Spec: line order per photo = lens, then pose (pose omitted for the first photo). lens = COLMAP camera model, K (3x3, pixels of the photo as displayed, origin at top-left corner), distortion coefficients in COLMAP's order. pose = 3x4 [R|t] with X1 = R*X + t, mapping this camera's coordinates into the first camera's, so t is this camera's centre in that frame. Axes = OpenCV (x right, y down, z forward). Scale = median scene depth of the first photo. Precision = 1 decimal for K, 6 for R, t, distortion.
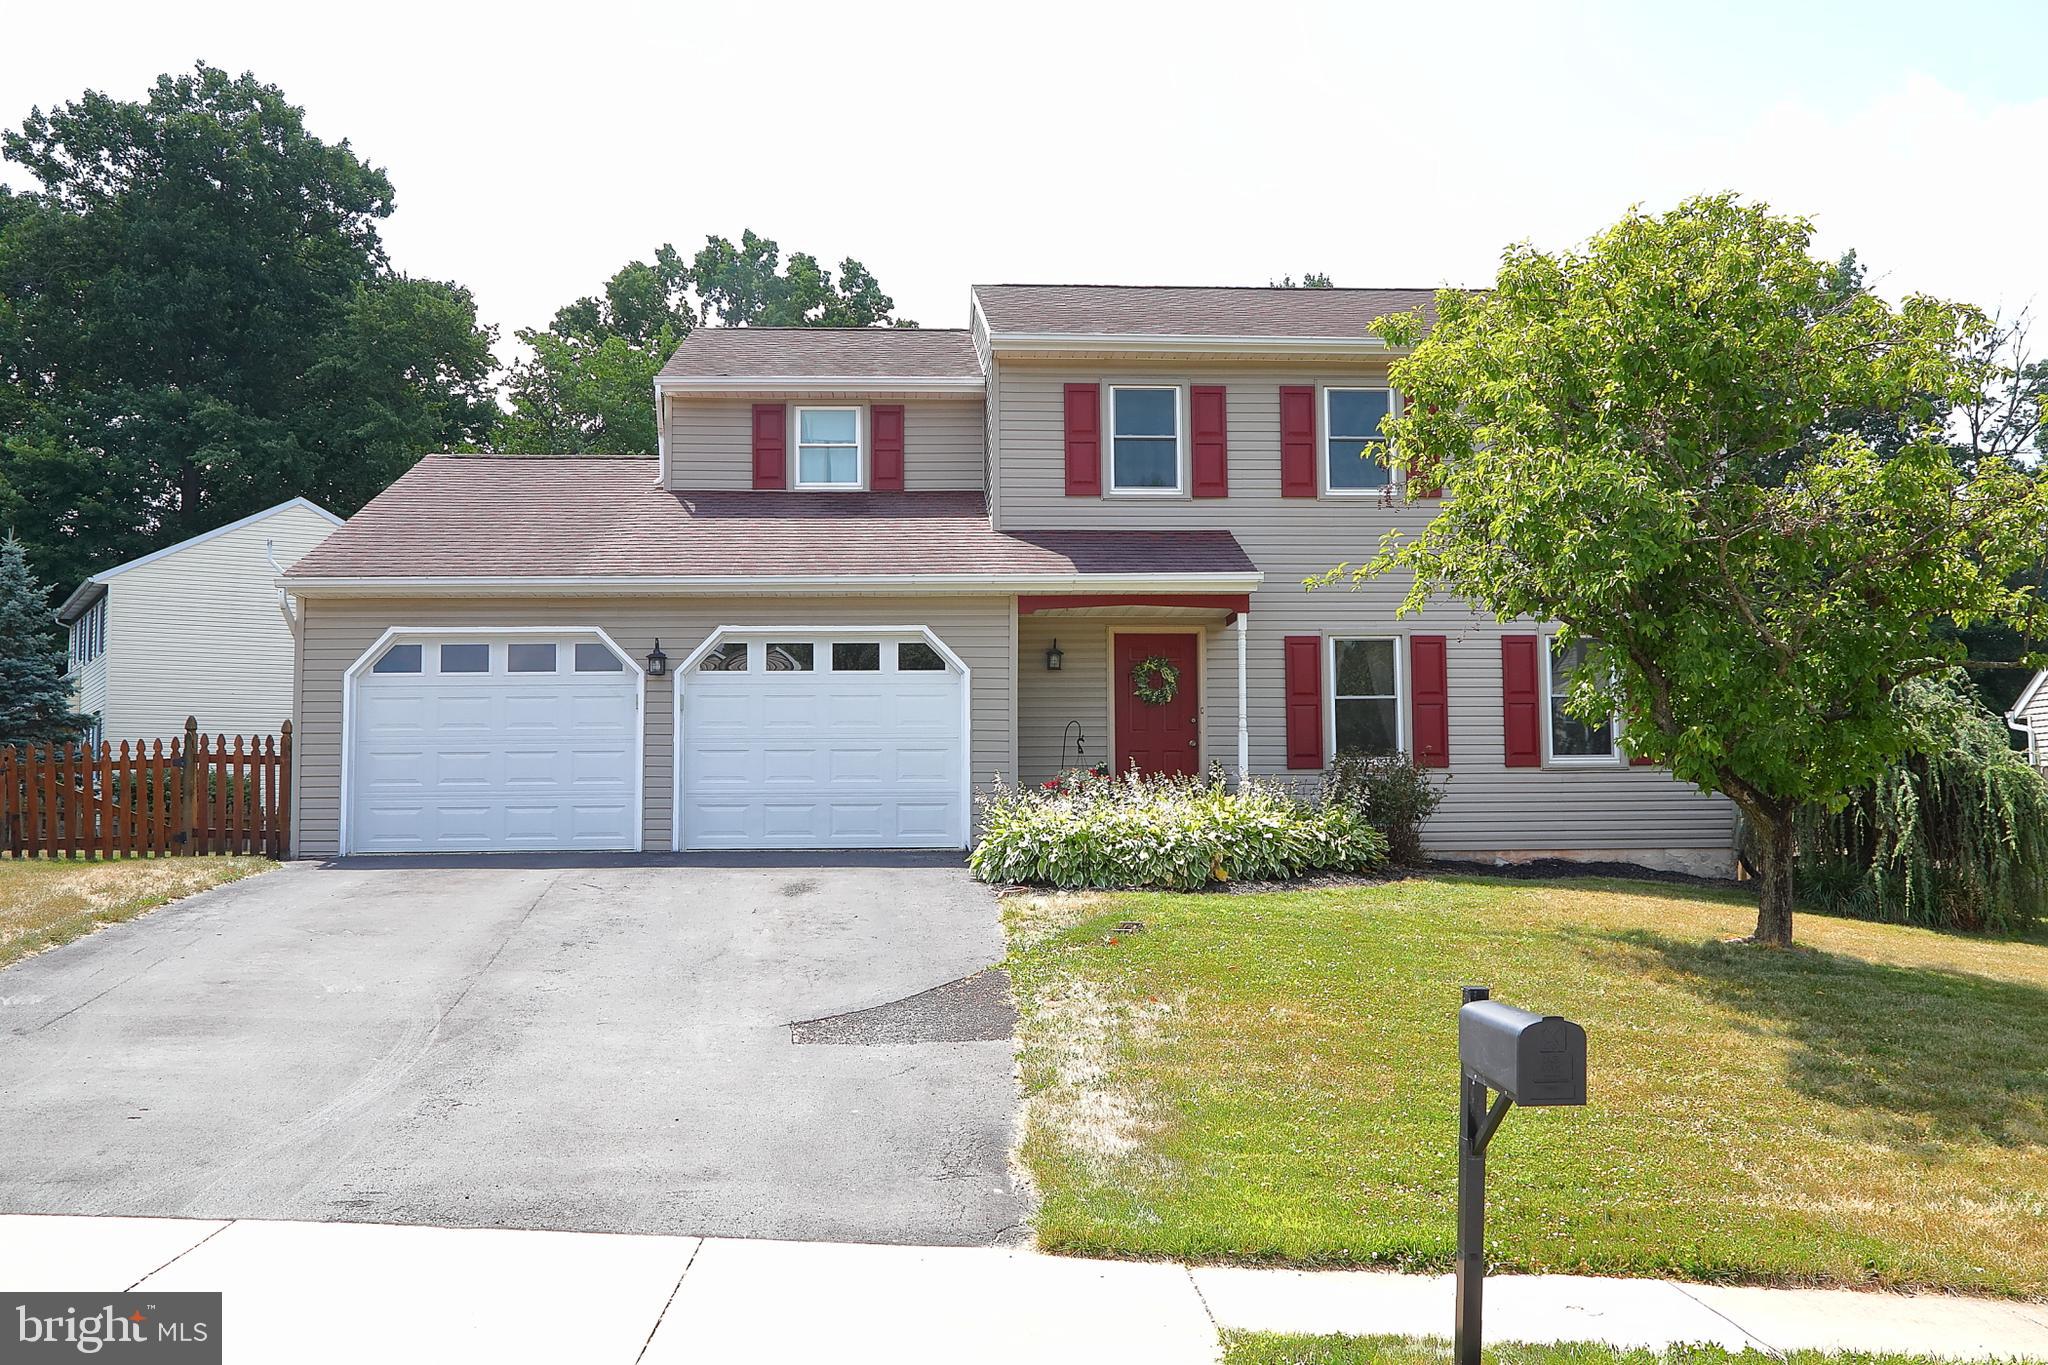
lens RADIAL K [[1813.4, 0, 1024.0], [0, 1813.4, 682.5], [0, 0, 1]] dist [-0.058057, 0.002087]
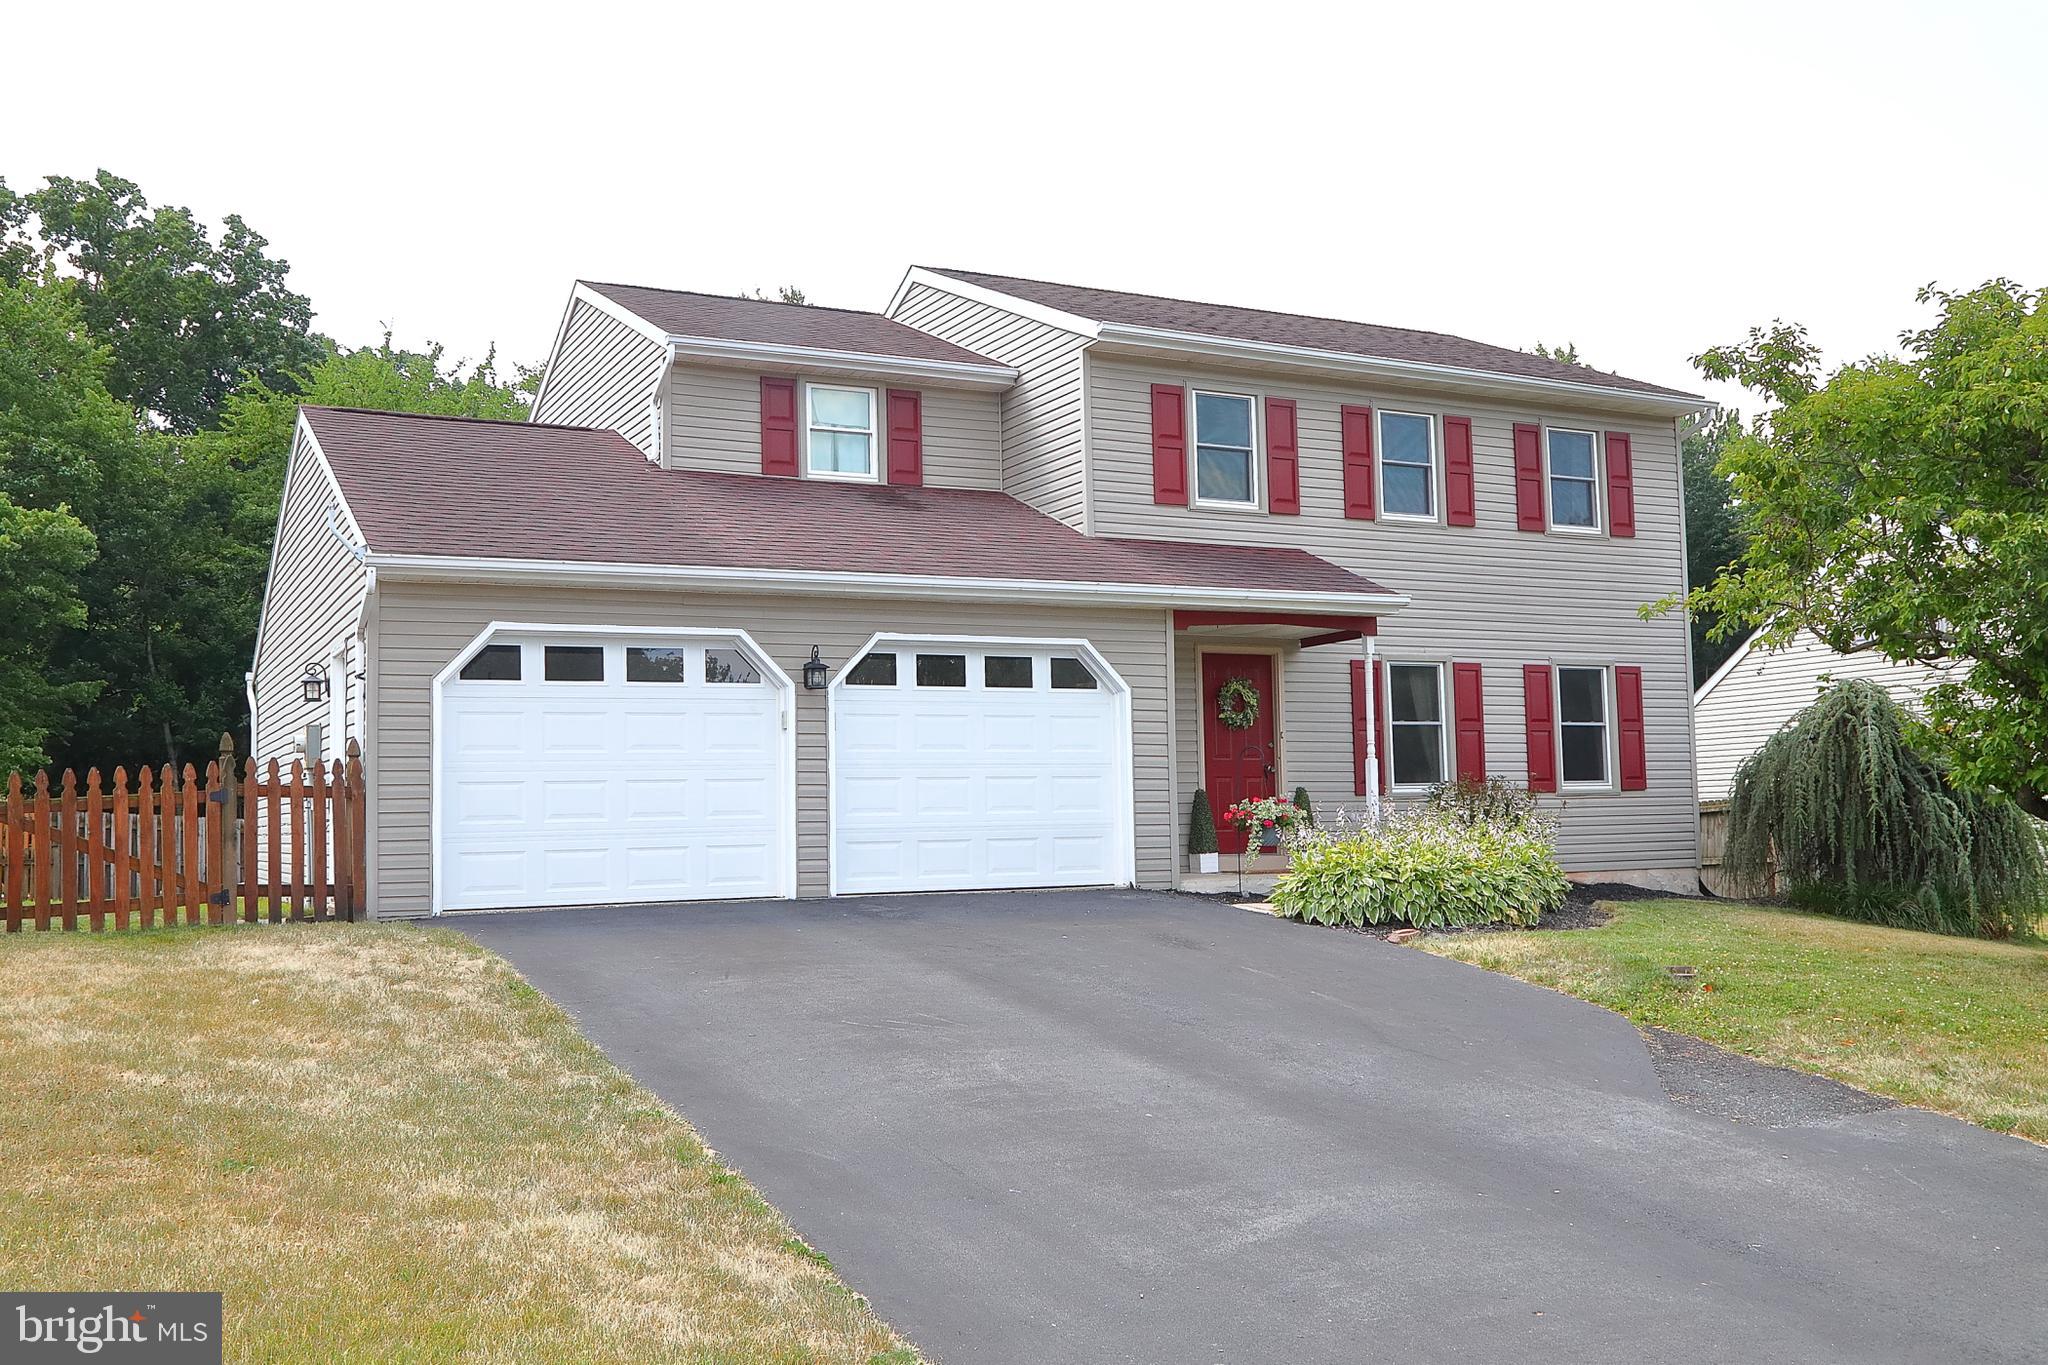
lens RADIAL K [[1813.4, 0, 1024.0], [0, 1813.4, 682.5], [0, 0, 1]] dist [-0.058057, 0.002087]
pose [[0.925362, 0.020576, 0.378527, -0.389435], [-0.018500, 0.999787, -0.009120, -0.001154], [-0.378634, 0.001437, 0.925545, 0.159921]]
